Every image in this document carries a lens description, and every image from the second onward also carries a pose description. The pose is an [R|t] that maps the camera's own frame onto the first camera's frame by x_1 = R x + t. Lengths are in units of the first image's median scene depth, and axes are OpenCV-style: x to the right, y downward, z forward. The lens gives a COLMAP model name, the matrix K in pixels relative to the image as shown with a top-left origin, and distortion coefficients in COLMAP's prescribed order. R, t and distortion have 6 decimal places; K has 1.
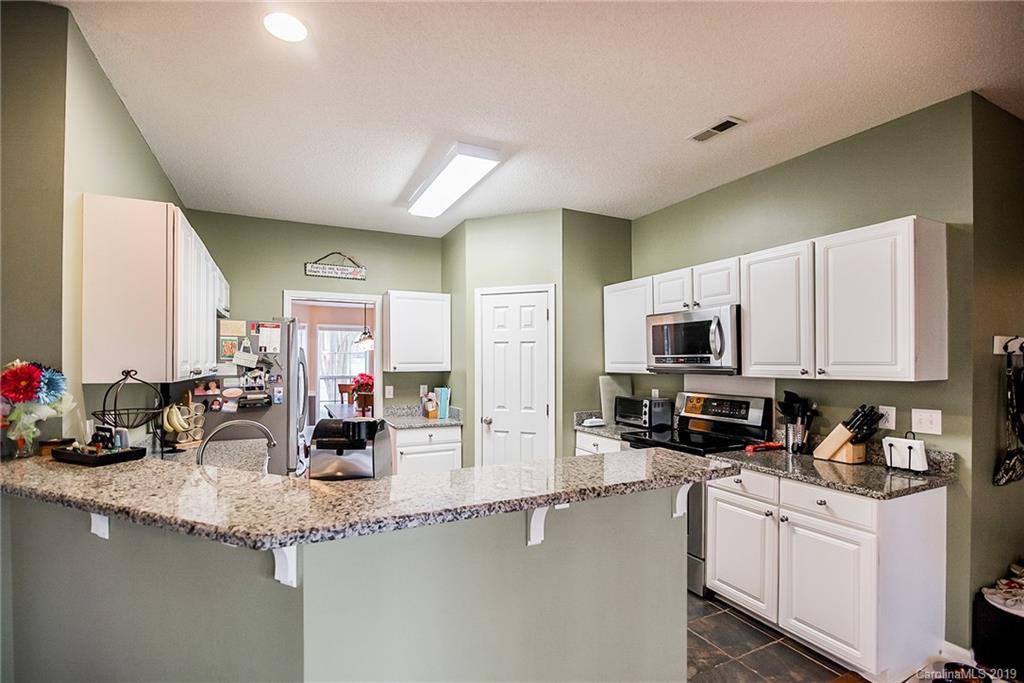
lens RADIAL K [[476.4, 0, 511.1], [0, 476.4, 357.5], [0, 0, 1]] dist [-0.014956, -0.001268]
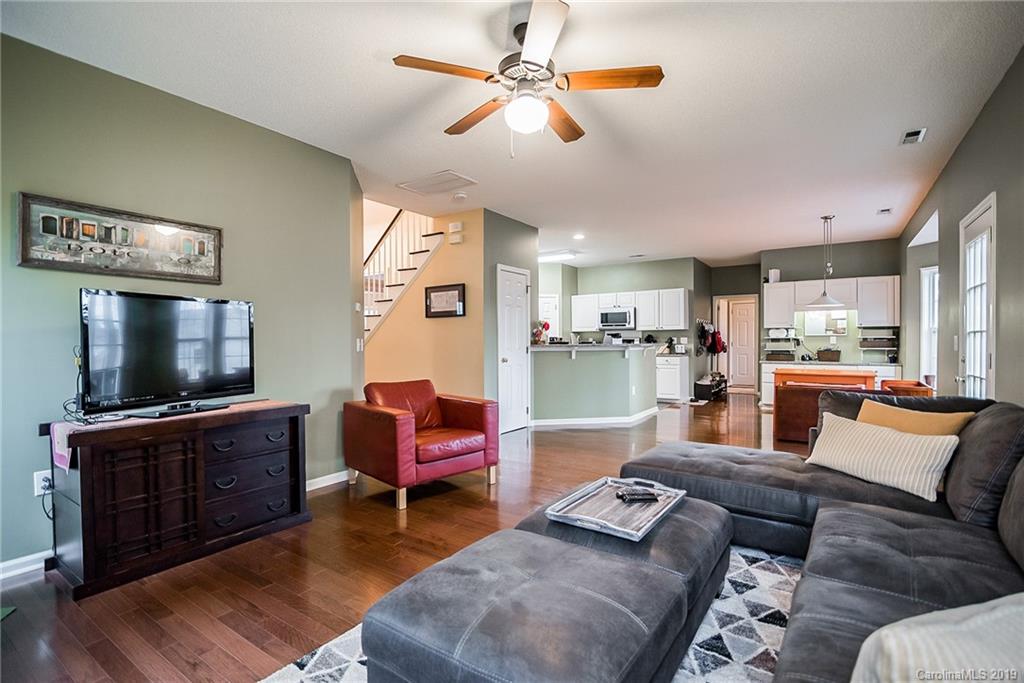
lens RADIAL K [[476.4, 0, 506.5], [0, 476.4, 343.7], [0, 0, 1]] dist [-0.014956, -0.001268]
pose [[0.878240, -0.010583, 0.478103, -1.937387], [0.004859, 0.999901, 0.013208, 0.090735], [-0.478195, -0.009277, 0.878205, -1.481636]]
